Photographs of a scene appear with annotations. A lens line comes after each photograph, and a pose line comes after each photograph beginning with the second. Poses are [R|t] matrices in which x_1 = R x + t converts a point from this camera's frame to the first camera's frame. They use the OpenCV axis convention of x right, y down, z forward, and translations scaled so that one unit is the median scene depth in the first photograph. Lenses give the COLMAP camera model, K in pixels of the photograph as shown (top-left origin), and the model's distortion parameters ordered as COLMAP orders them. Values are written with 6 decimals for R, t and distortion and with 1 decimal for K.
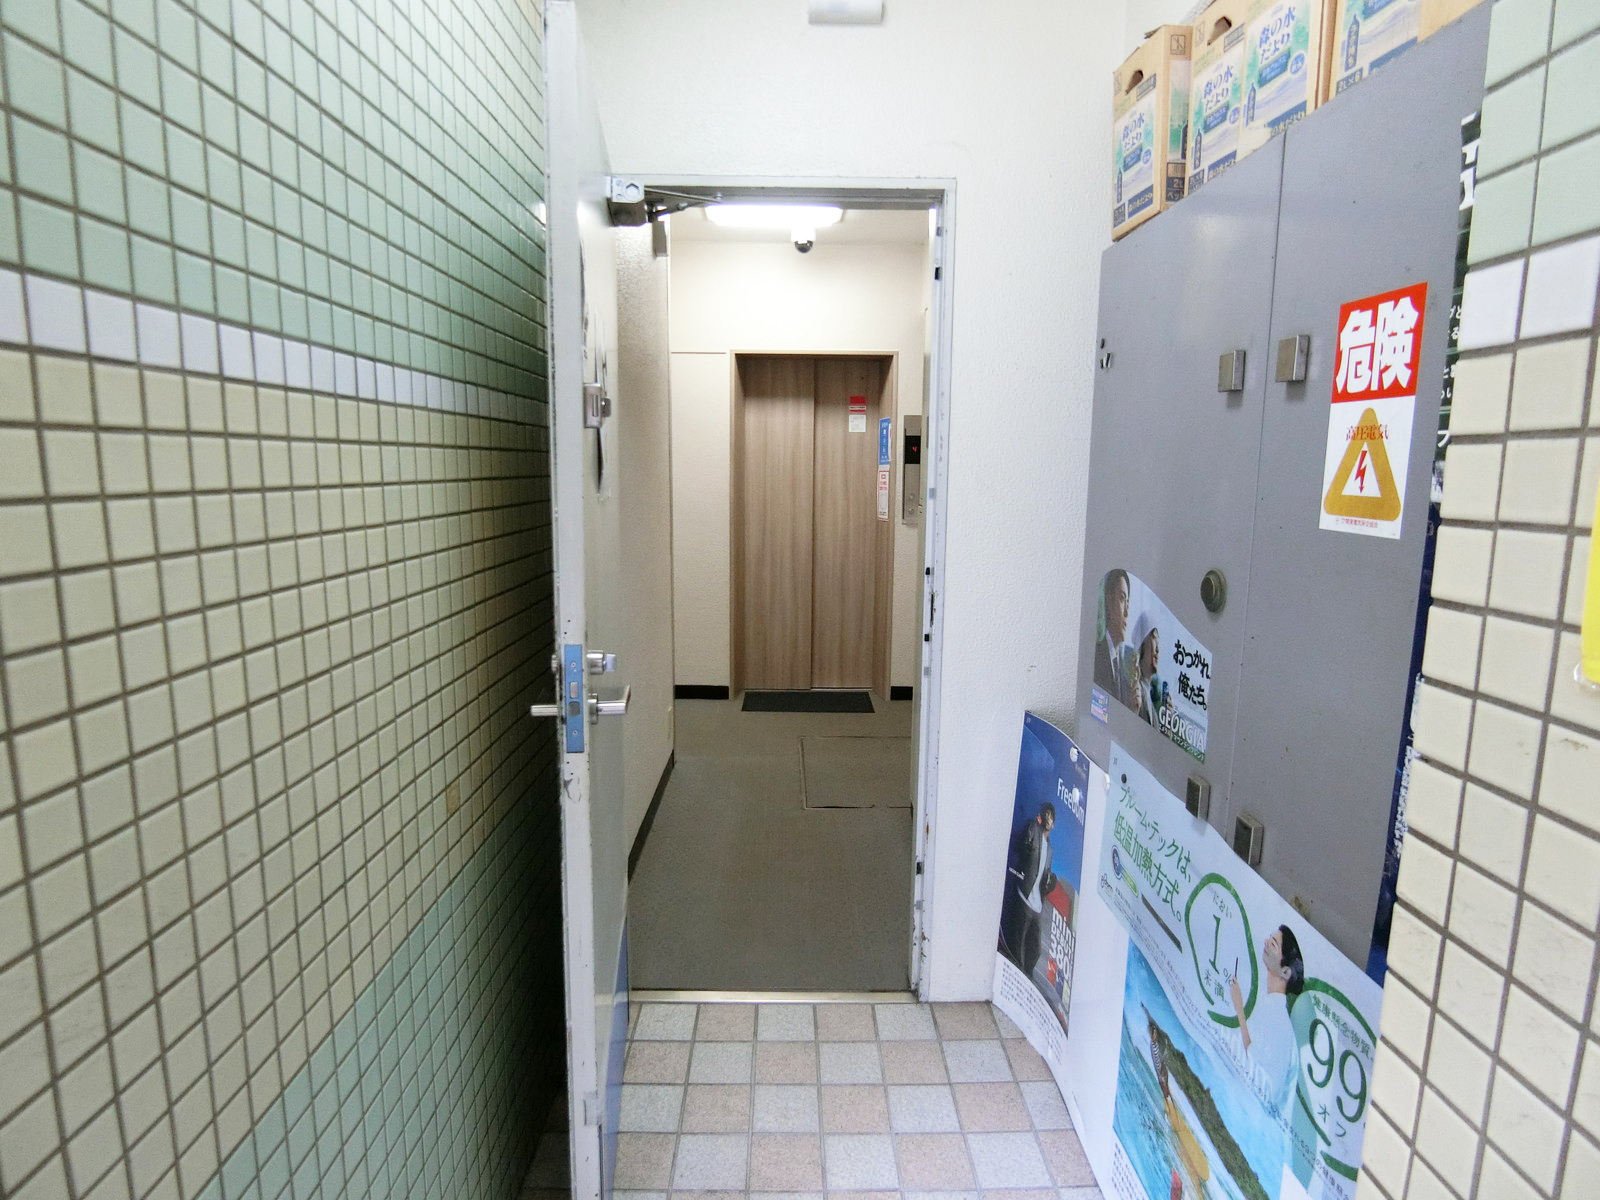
lens RADIAL K [[898.7, 0, 794.6], [0, 898.7, 599.1], [0, 0, 1]] dist [-0.032500, -0.002297]
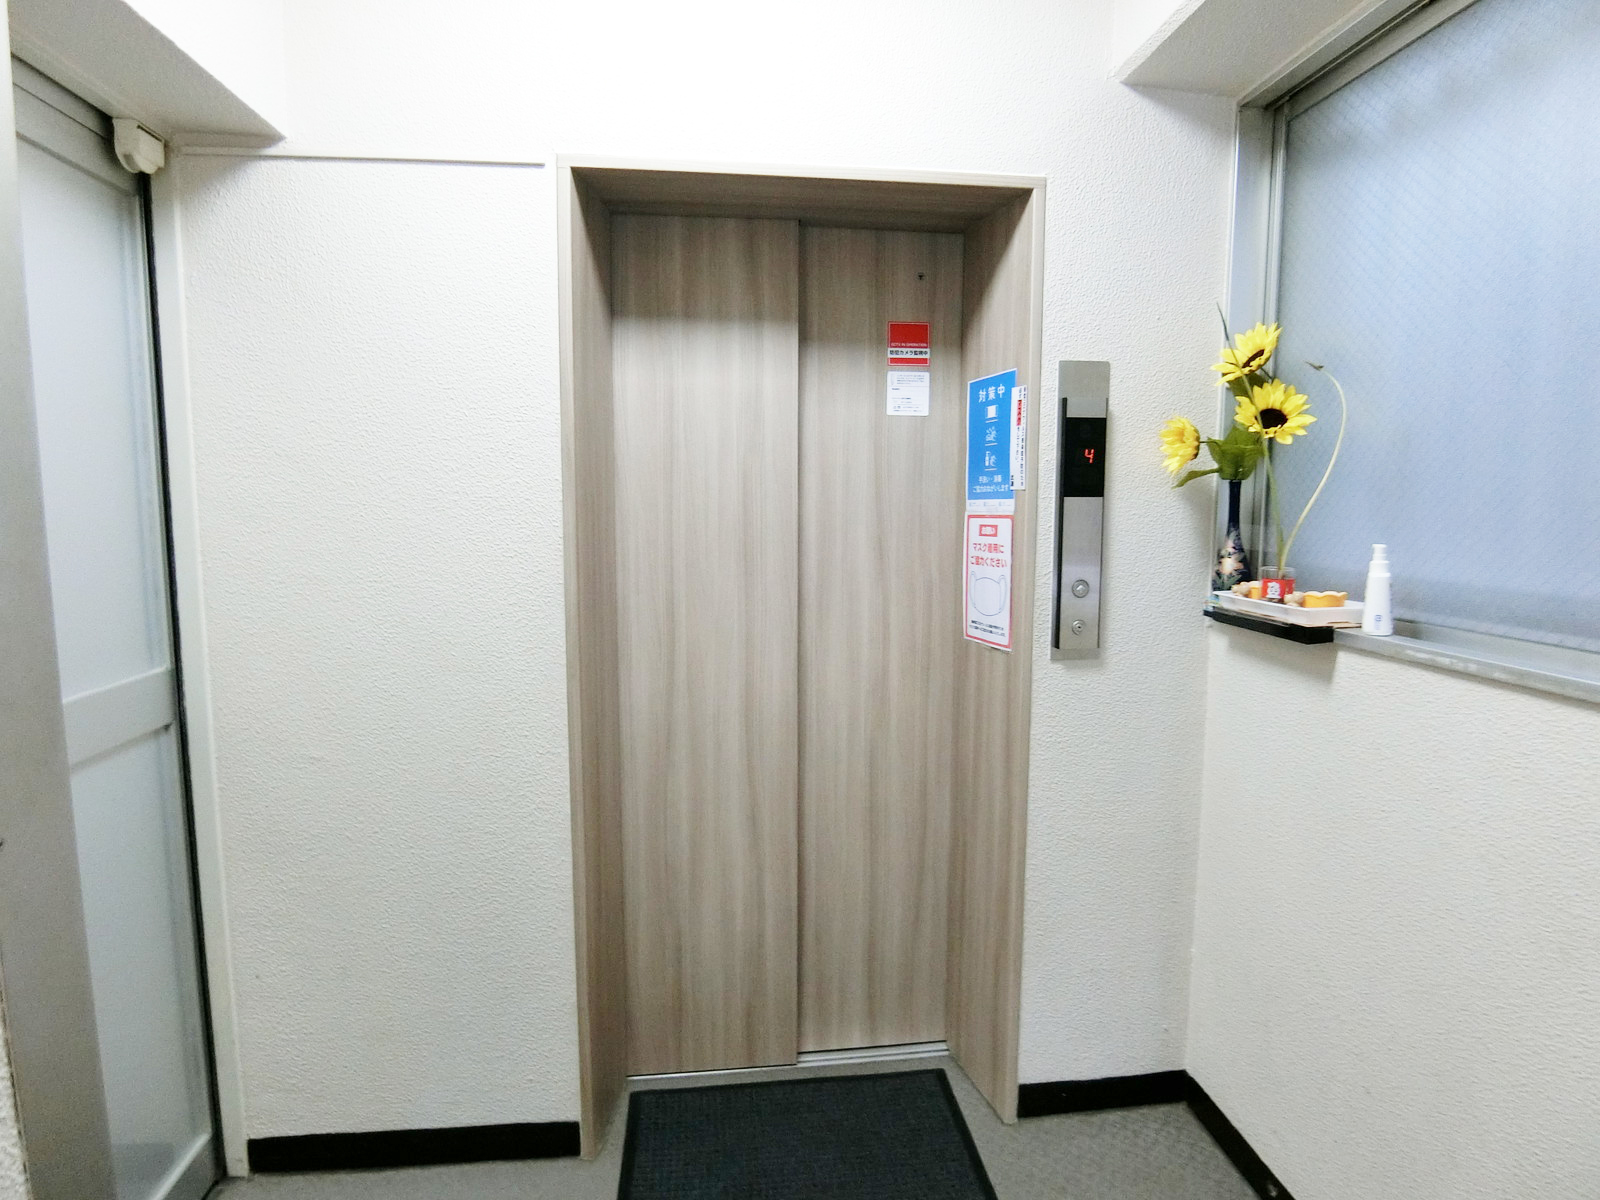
lens RADIAL K [[898.7, 0, 805.8], [0, 898.7, 601.8], [0, 0, 1]] dist [-0.032500, -0.002297]
pose [[0.995607, -0.016306, 0.092200, -0.011733], [0.018854, 0.999462, -0.026829, -0.095776], [-0.091713, 0.028450, 0.995379, 0.619286]]
